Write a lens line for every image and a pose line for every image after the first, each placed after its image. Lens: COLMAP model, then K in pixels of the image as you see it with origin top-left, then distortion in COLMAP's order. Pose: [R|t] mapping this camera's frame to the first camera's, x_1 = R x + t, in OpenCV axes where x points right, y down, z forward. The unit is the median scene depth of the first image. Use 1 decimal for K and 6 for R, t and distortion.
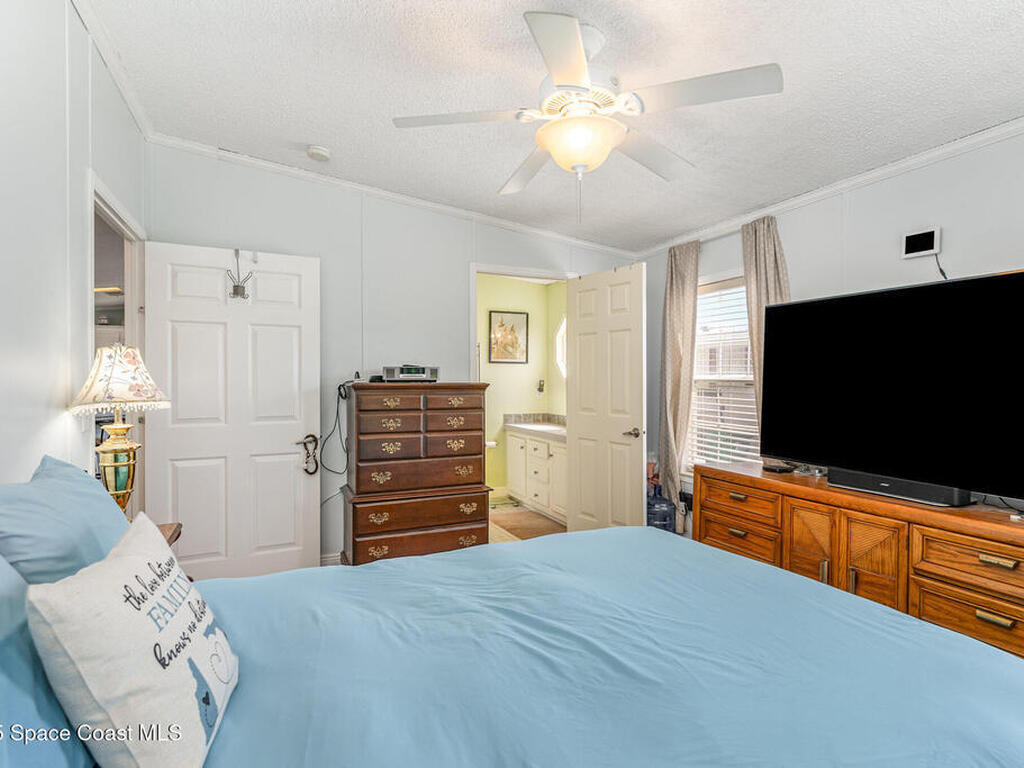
lens RADIAL K [[550.1, 0, 517.0], [0, 550.1, 387.6], [0, 0, 1]] dist [0.002776, 0.000042]
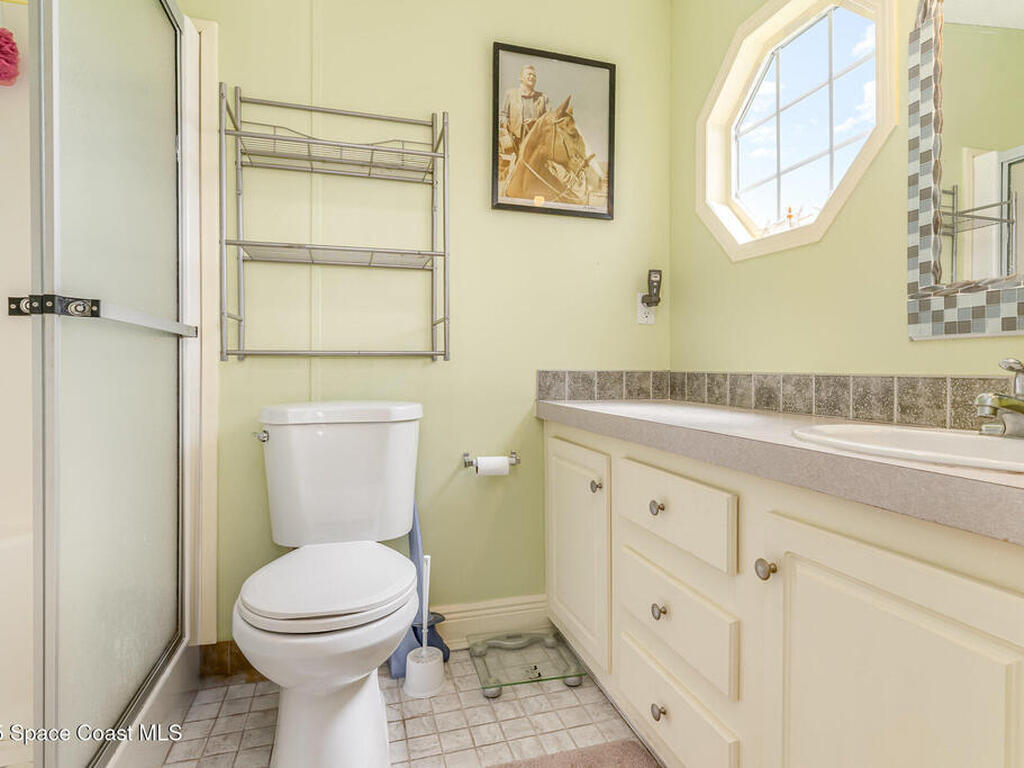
lens RADIAL K [[550.1, 0, 511.8], [0, 550.1, 378.6], [0, 0, 1]] dist [0.002776, 0.000042]
pose [[0.991836, 0.004658, -0.127434, 0.002437], [-0.004051, 0.999979, 0.005019, 0.055655], [0.127455, -0.004462, 0.991834, 0.730493]]
